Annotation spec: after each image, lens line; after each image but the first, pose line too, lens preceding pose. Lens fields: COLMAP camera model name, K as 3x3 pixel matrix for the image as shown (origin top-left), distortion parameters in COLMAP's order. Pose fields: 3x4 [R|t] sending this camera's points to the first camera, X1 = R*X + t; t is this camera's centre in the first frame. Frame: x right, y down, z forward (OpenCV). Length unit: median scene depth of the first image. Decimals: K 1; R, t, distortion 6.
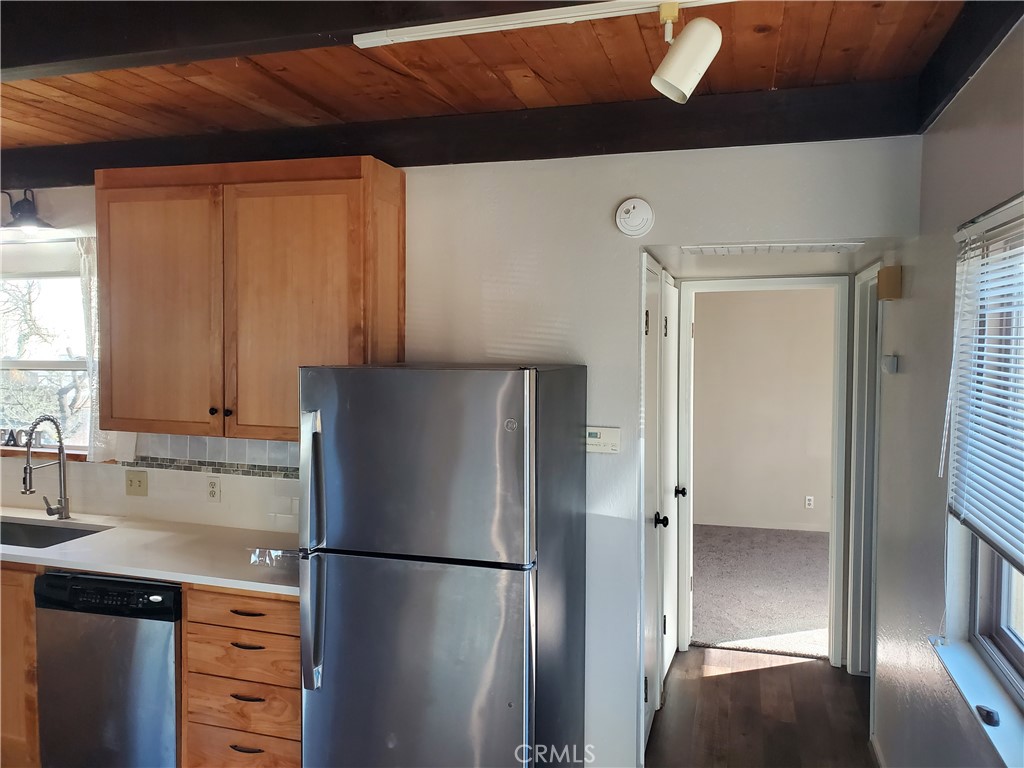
lens RADIAL K [[803.4, 0, 518.9], [0, 803.4, 388.3], [0, 0, 1]] dist [0.036886, -0.018144]
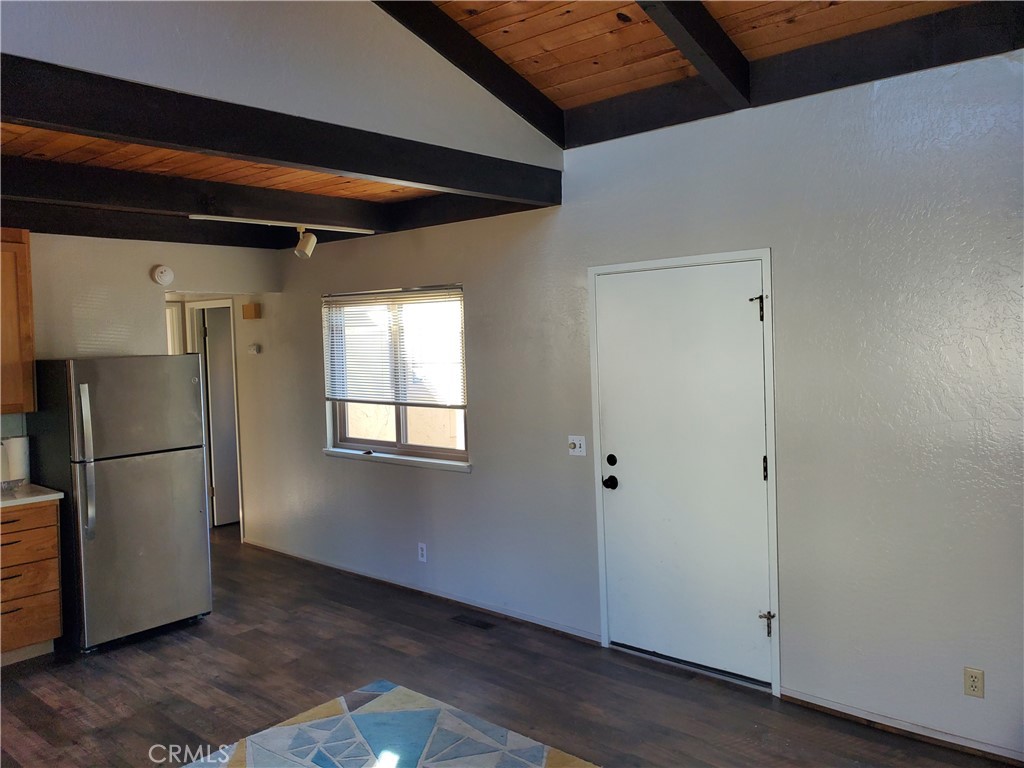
lens RADIAL K [[803.4, 0, 503.6], [0, 803.4, 367.9], [0, 0, 1]] dist [0.036886, -0.018144]
pose [[0.433247, -0.056728, 0.899488, -1.159327], [0.082396, 0.996331, 0.023149, 0.022344], [-0.897501, 0.064085, 0.436332, -0.496686]]
